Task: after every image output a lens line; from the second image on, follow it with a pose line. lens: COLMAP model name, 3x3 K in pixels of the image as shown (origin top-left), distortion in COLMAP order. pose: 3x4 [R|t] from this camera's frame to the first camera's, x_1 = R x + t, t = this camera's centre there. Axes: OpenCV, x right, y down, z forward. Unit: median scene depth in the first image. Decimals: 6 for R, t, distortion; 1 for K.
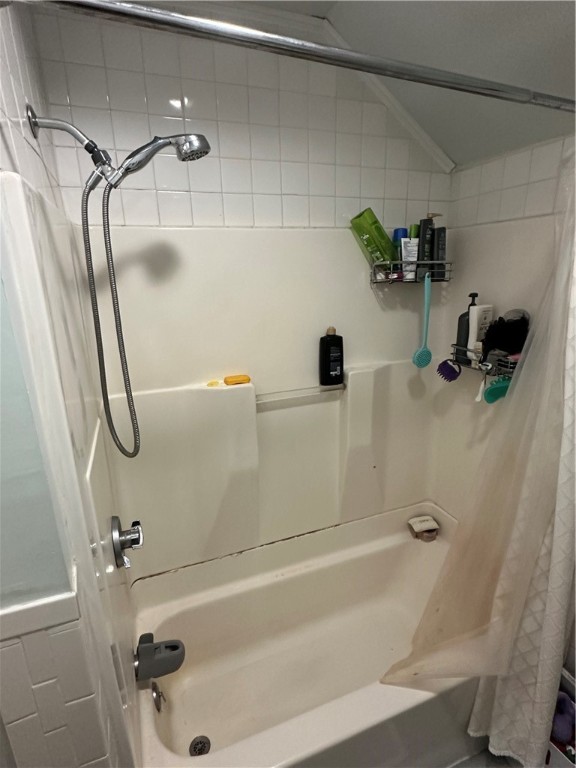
lens RADIAL K [[413.0, 0, 287.1], [0, 413.0, 382.7], [0, 0, 1]] dist [-0.006818, 0.002085]
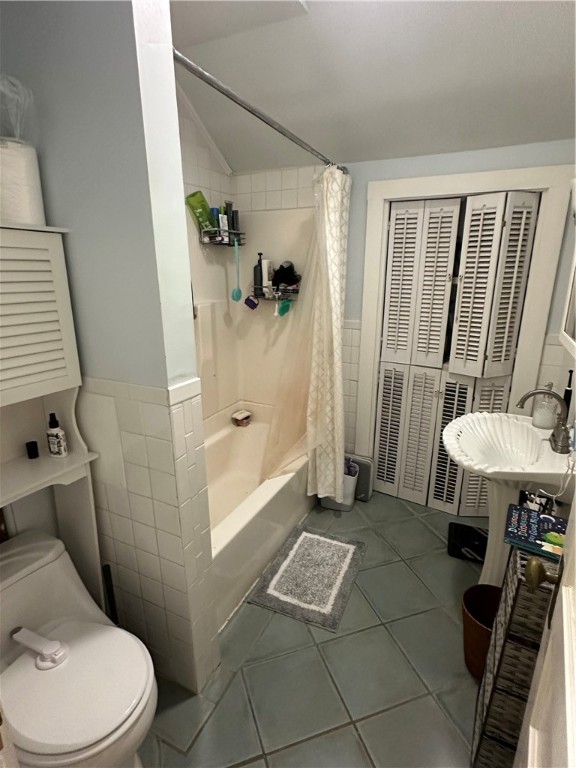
lens RADIAL K [[413.0, 0, 288.6], [0, 413.0, 386.3], [0, 0, 1]] dist [-0.006818, 0.002085]
pose [[0.734526, -0.164007, 0.658462, -0.634622], [0.159519, 0.984894, 0.067367, 0.214927], [-0.659564, 0.055555, 0.749593, -0.280850]]
